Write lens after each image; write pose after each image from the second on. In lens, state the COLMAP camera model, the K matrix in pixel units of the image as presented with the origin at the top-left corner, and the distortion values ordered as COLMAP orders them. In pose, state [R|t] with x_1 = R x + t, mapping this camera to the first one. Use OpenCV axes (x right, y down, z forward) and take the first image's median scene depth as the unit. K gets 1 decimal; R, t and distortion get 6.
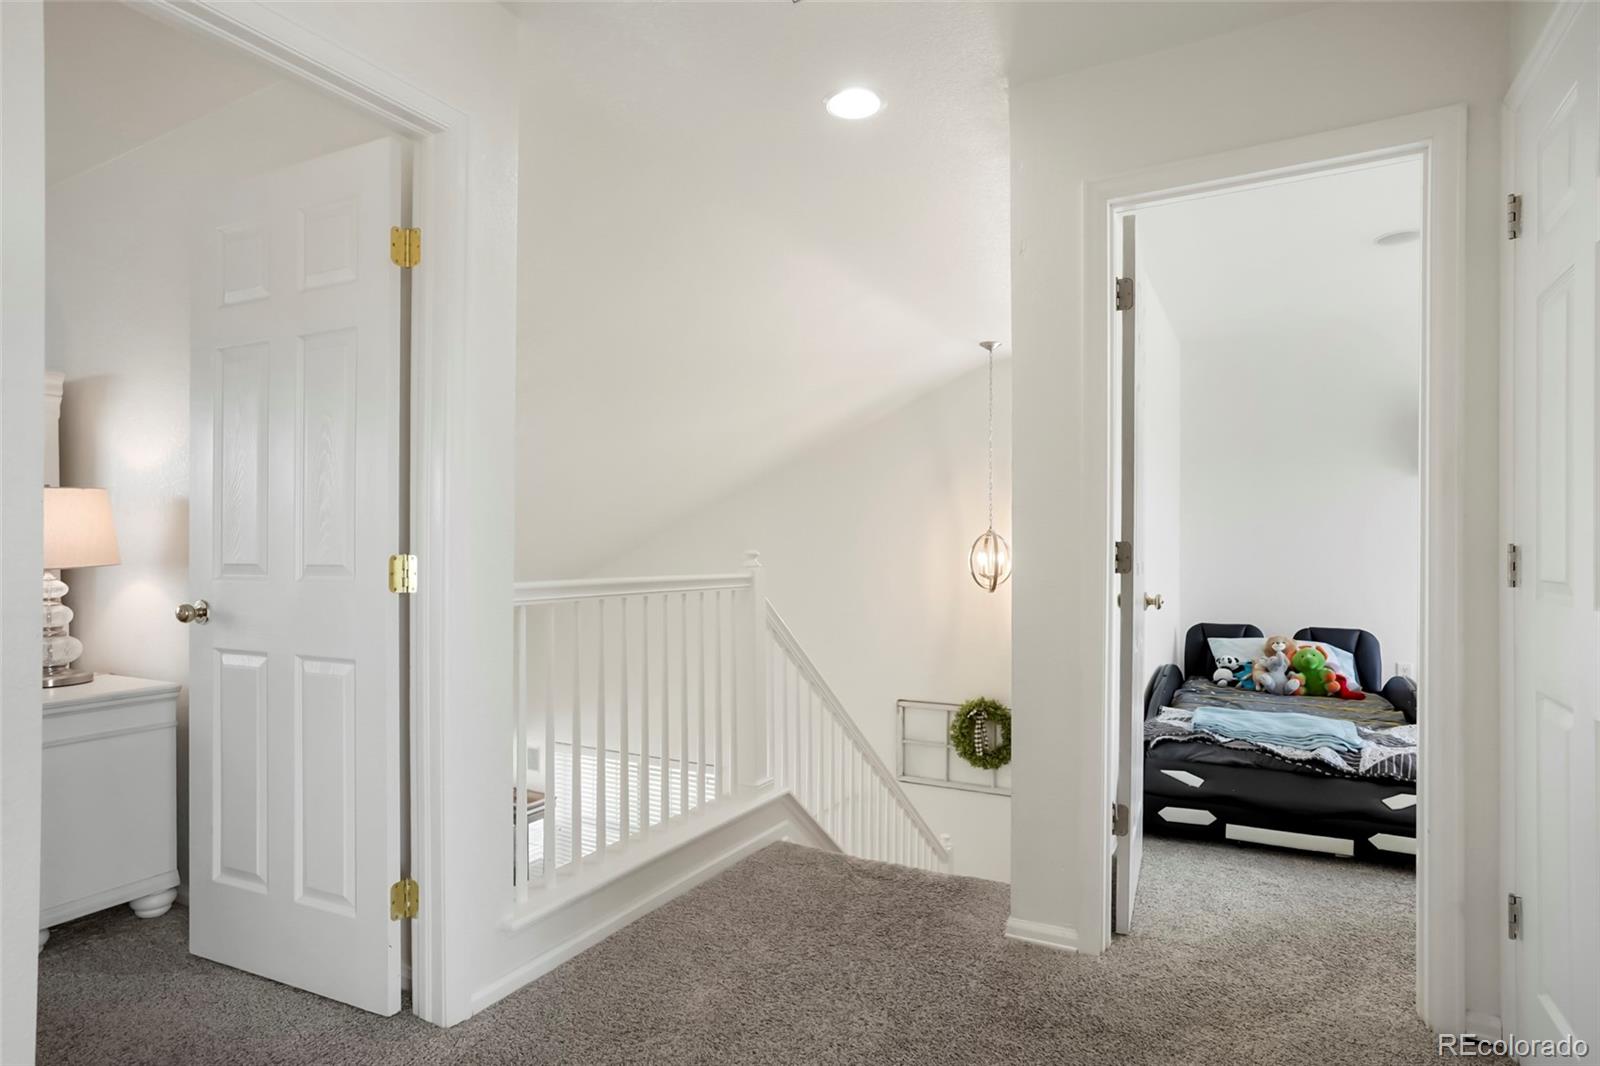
lens RADIAL K [[894.8, 0, 799.0], [0, 894.8, 540.5], [0, 0, 1]] dist [-0.003648, 0.000423]
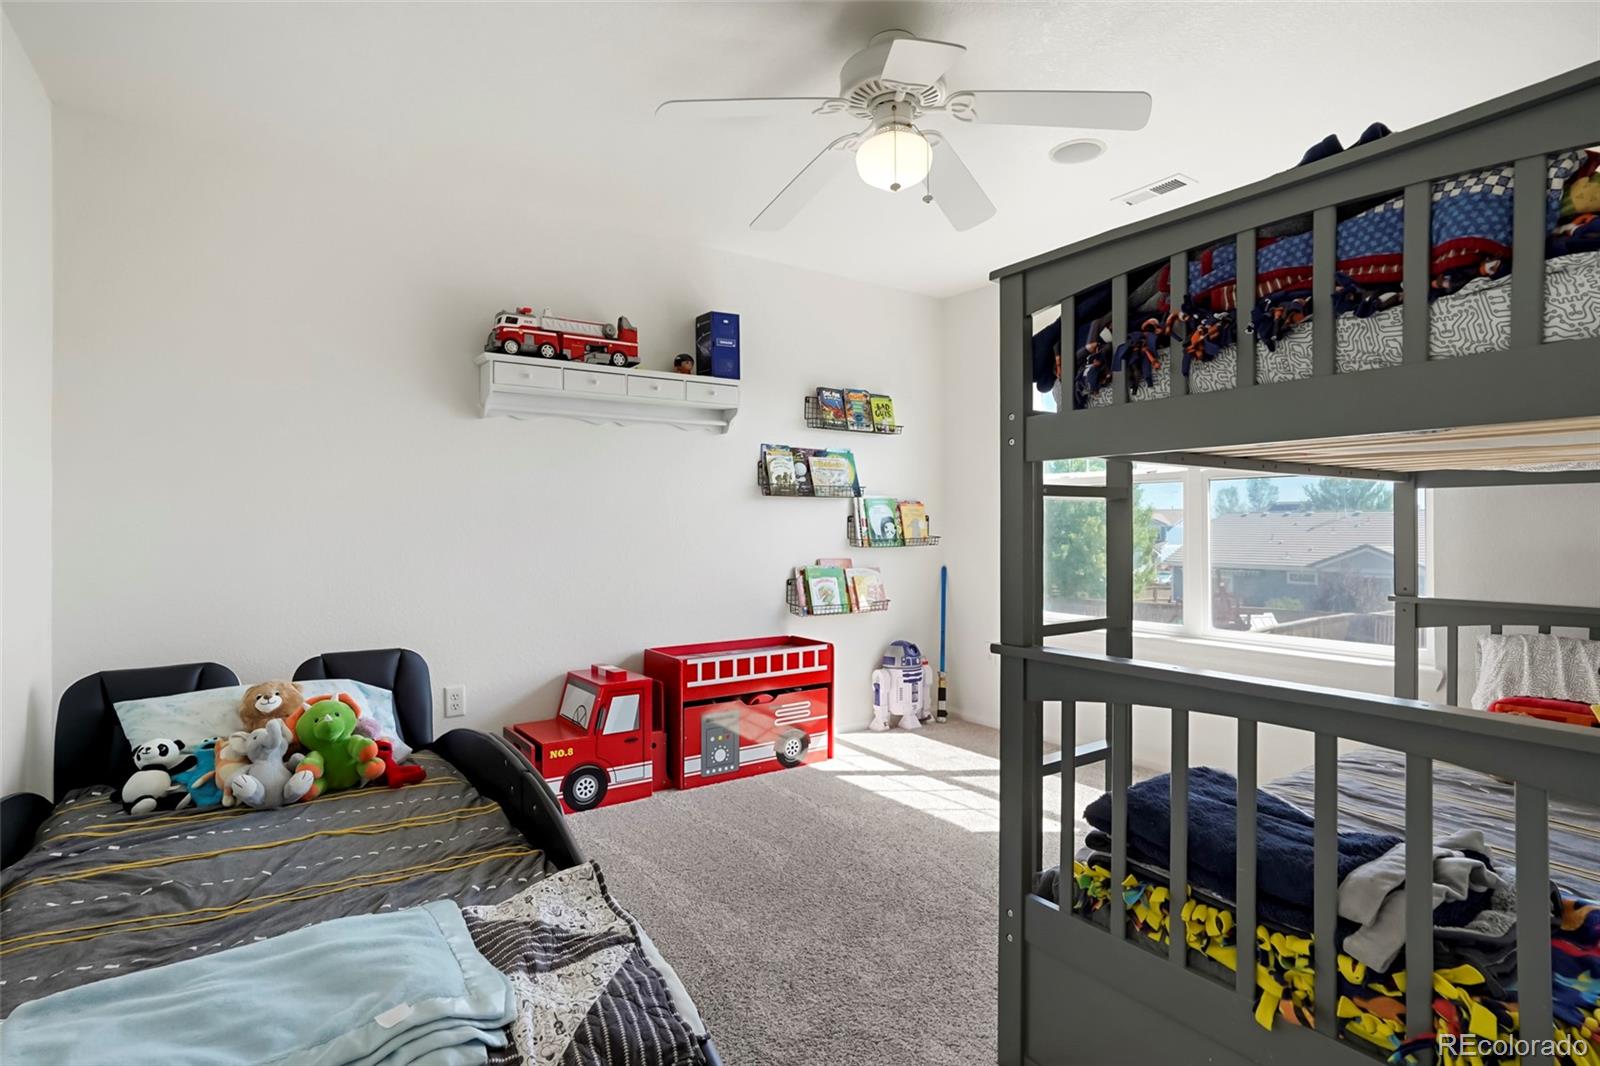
lens RADIAL K [[777.5, 0, 798.7], [0, 777.5, 524.7], [0, 0, 1]] dist [-0.005099, 0.000245]
pose [[0.440050, 0.002522, 0.897970, 0.256658], [-0.016948, 0.999841, 0.005497, 0.001722], [-0.897813, -0.017638, 0.440023, 0.509171]]
